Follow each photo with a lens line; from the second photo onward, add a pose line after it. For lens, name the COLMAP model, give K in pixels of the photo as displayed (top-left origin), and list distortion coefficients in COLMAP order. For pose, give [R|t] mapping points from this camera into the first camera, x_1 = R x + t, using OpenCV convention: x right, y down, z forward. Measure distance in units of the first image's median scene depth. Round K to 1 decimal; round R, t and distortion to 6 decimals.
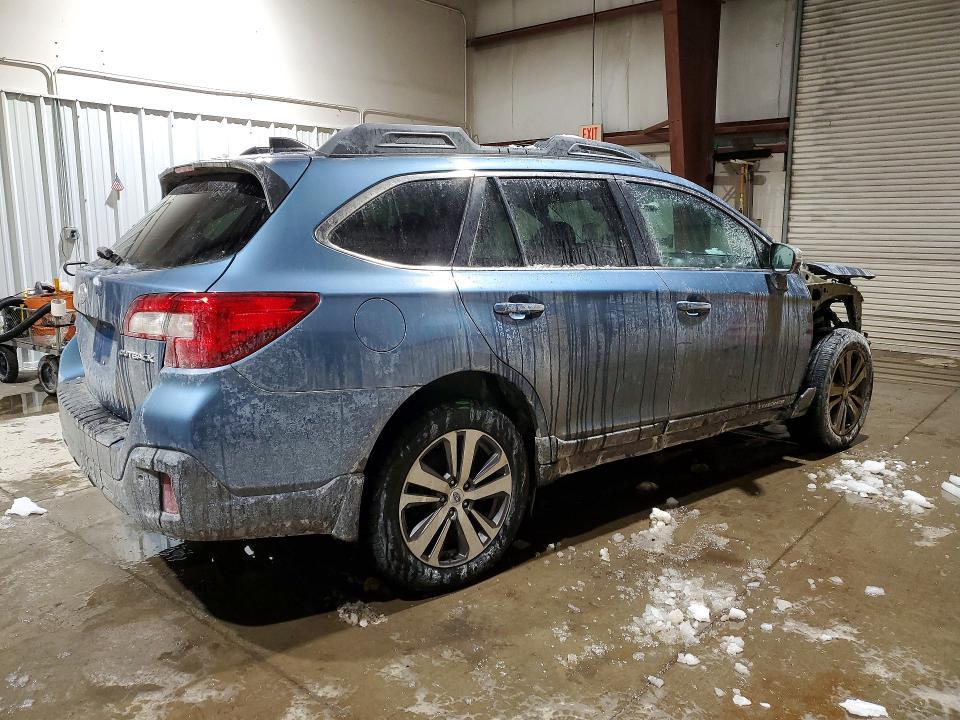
lens RADIAL K [[744.9, 0, 478.2], [0, 744.9, 340.3], [0, 0, 1]] dist [0.106320, -0.172253]
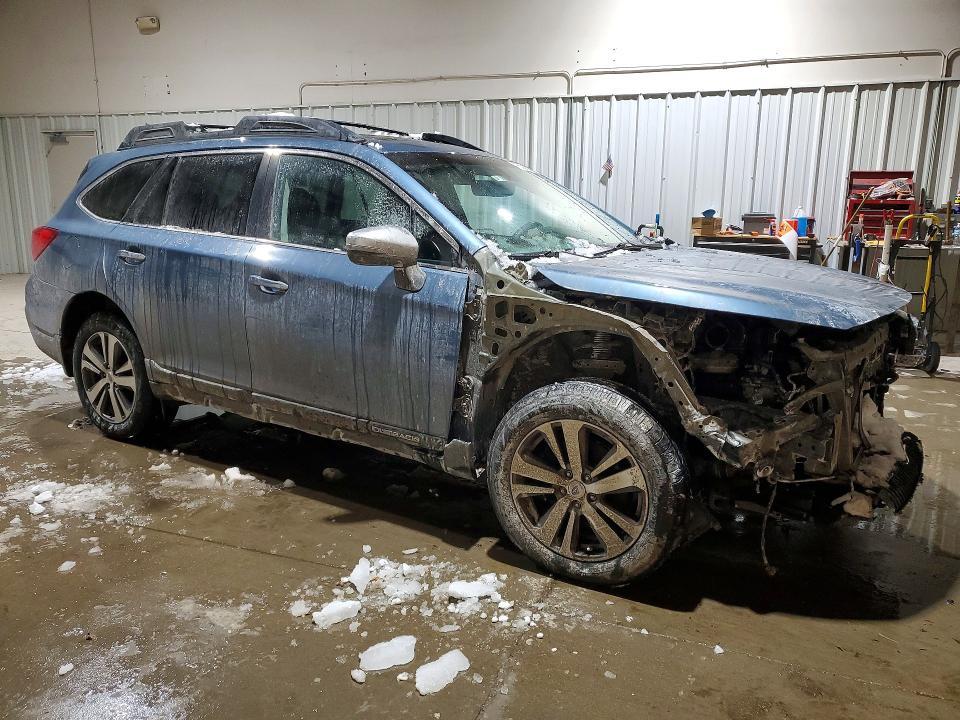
lens RADIAL K [[744.9, 0, 478.2], [0, 744.9, 340.3], [0, 0, 1]] dist [0.106320, -0.172253]
pose [[0.335144, 0.185347, -0.923756, 1.241884], [-0.157701, 0.977662, 0.138948, -0.145469], [0.928875, 0.099109, 0.356887, 0.889375]]
